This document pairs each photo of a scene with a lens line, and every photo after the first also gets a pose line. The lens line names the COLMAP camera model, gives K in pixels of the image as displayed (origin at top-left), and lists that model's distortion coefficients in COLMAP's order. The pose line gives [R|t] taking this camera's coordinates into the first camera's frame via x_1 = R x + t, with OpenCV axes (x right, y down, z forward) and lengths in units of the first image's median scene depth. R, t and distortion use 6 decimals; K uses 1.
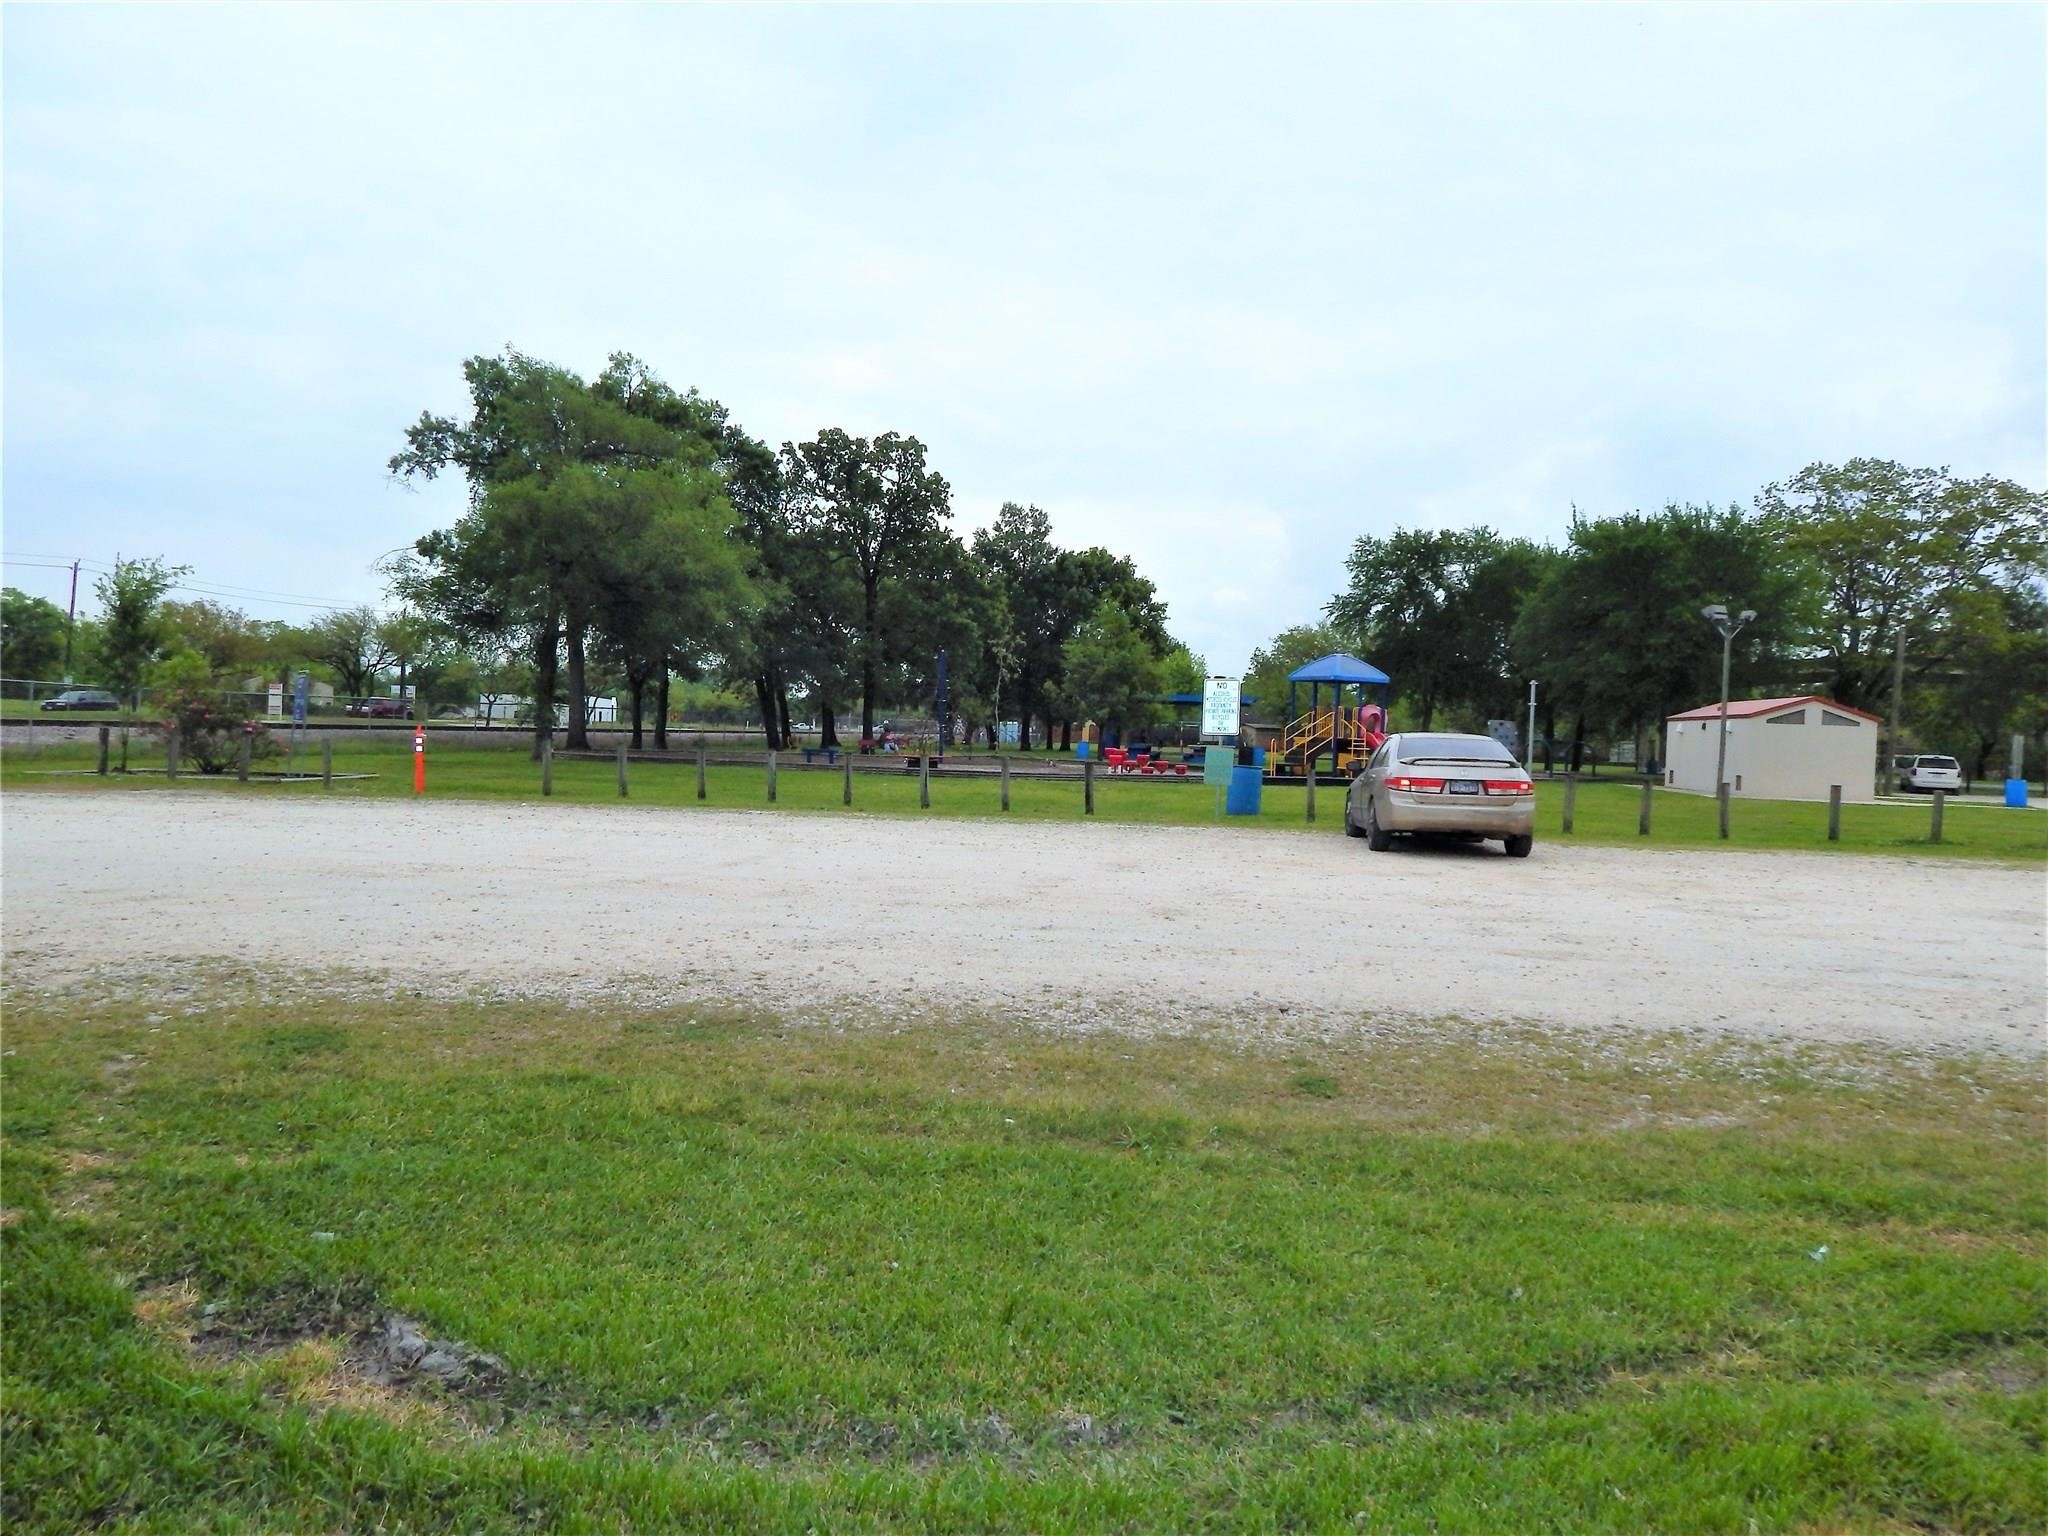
lens RADIAL K [[1419.9, 0, 1028.5], [0, 1419.9, 746.1], [0, 0, 1]] dist [0.046175, 0.000012]
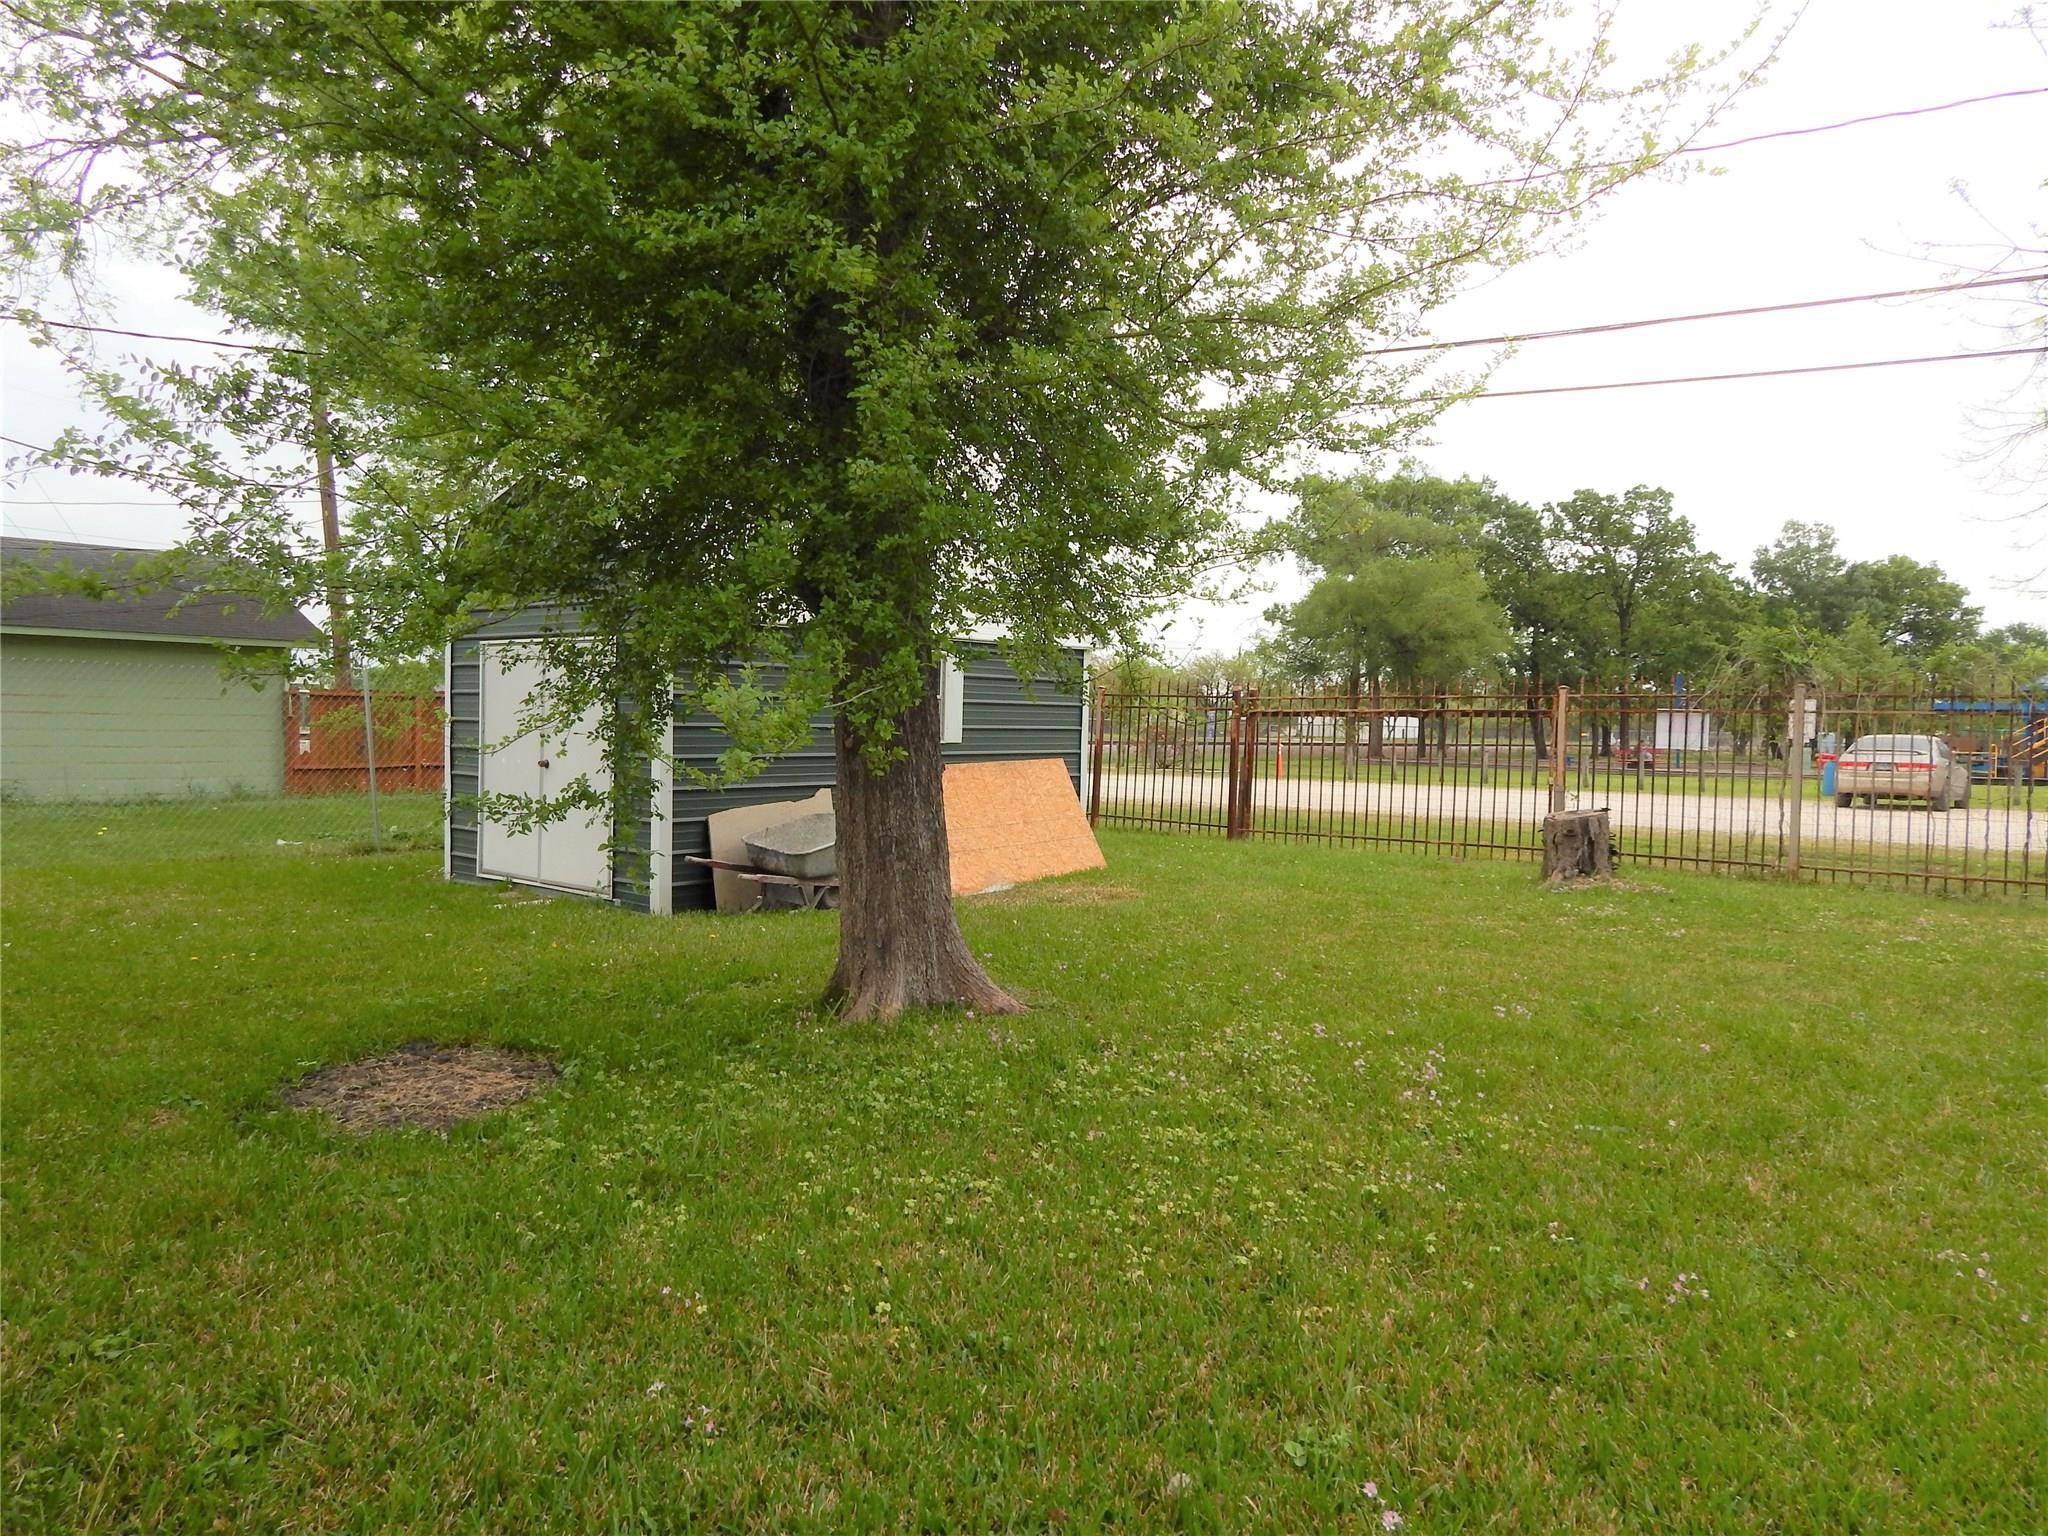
lens RADIAL K [[1419.9, 0, 1028.5], [0, 1419.9, 746.1], [0, 0, 1]] dist [0.046175, 0.000012]
pose [[0.851639, -0.013356, -0.523958, 0.088076], [0.005957, 0.999857, -0.015805, 0.008437], [0.524095, 0.010339, 0.851597, -0.254951]]
